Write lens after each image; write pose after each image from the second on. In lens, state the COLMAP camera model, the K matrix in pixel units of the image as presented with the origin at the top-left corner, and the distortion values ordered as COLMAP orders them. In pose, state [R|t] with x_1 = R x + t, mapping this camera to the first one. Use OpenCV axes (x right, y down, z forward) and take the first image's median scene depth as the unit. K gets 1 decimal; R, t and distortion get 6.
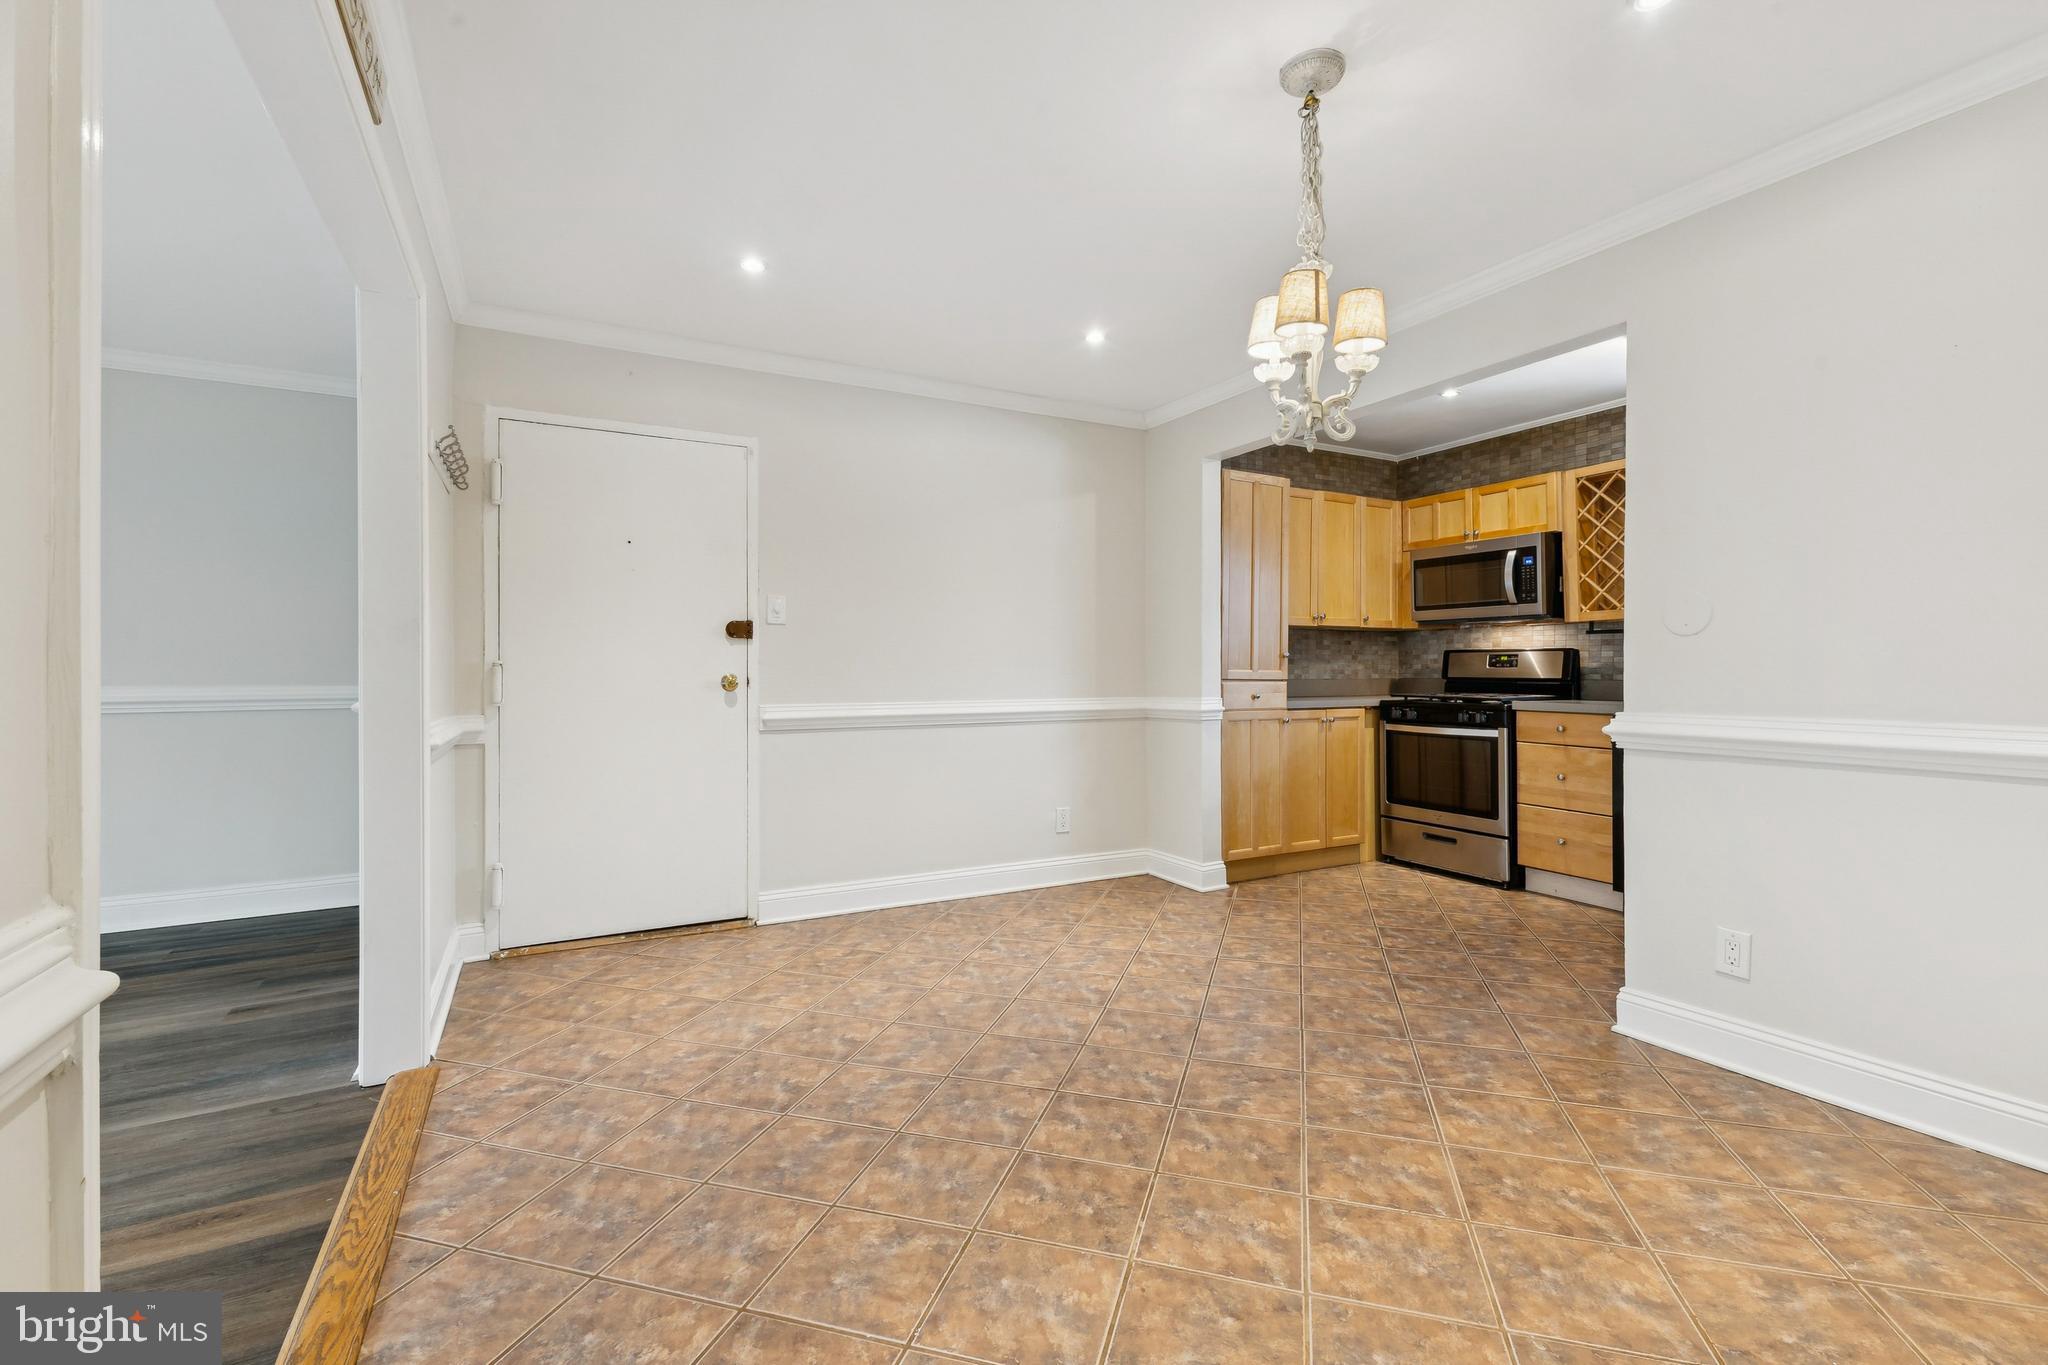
lens RADIAL K [[887.8, 0, 1029.2], [0, 887.8, 674.5], [0, 0, 1]] dist [0.010786, -0.001145]
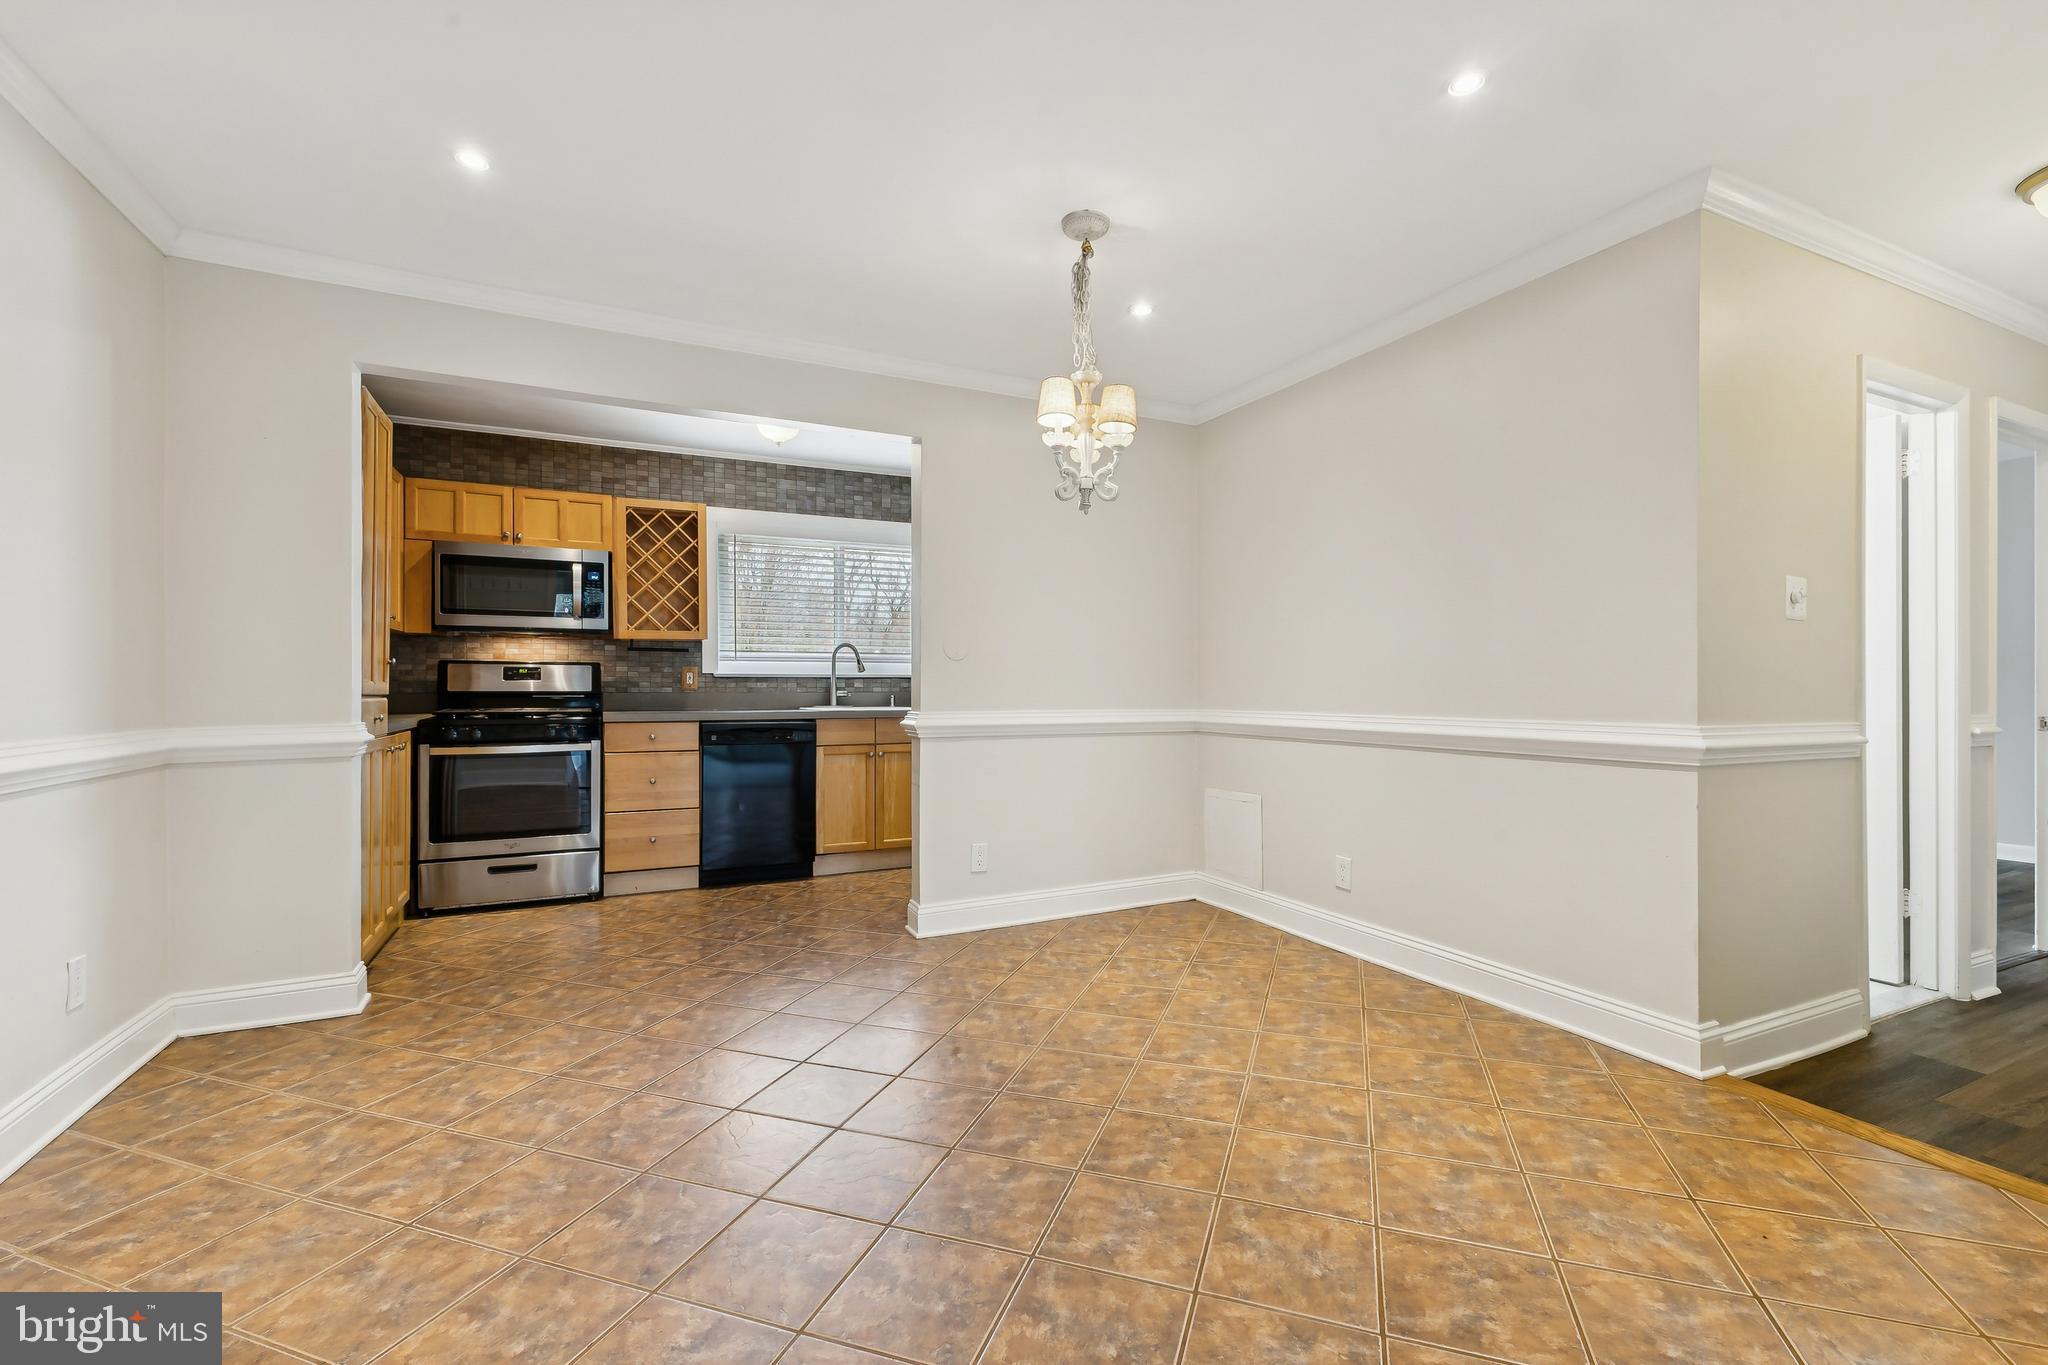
lens RADIAL K [[887.8, 0, 1035.6], [0, 887.8, 685.5], [0, 0, 1]] dist [0.010786, -0.001145]
pose [[0.044995, 0.002395, 0.998984, -0.619103], [0.004118, 0.999988, -0.002583, 0.003786], [-0.998979, 0.004230, 0.044985, 0.628994]]
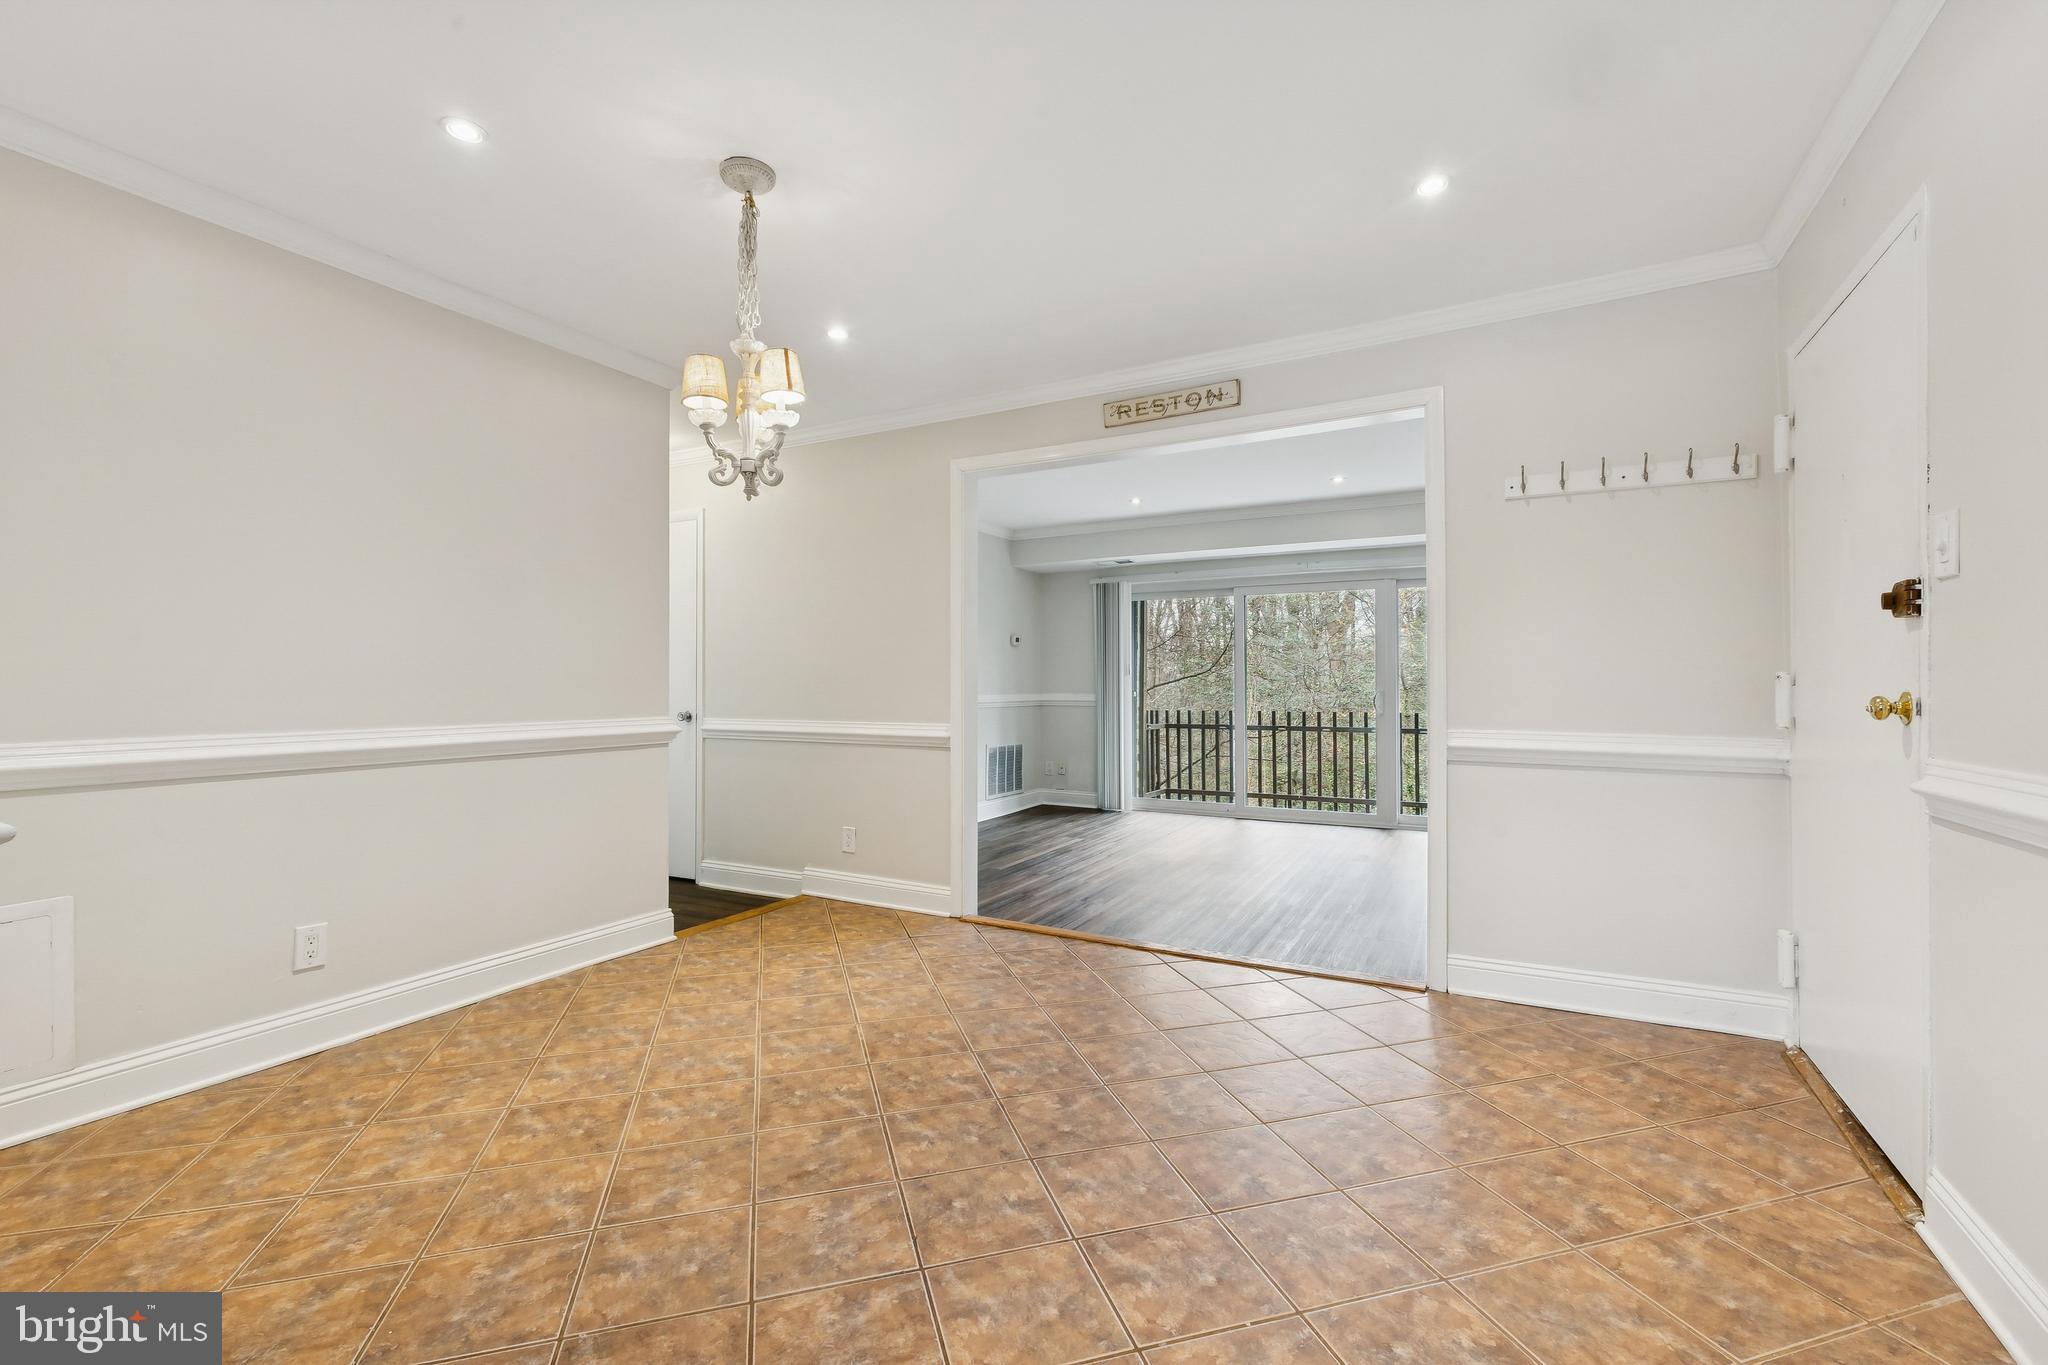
lens RADIAL K [[887.8, 0, 1022.1], [0, 887.8, 676.8], [0, 0, 1]] dist [0.010786, -0.001145]
pose [[-0.840233, -0.002226, -0.542221, 0.403354], [0.002795, 0.999961, -0.008437, -0.004481], [0.542218, -0.008604, -0.840194, 1.348798]]
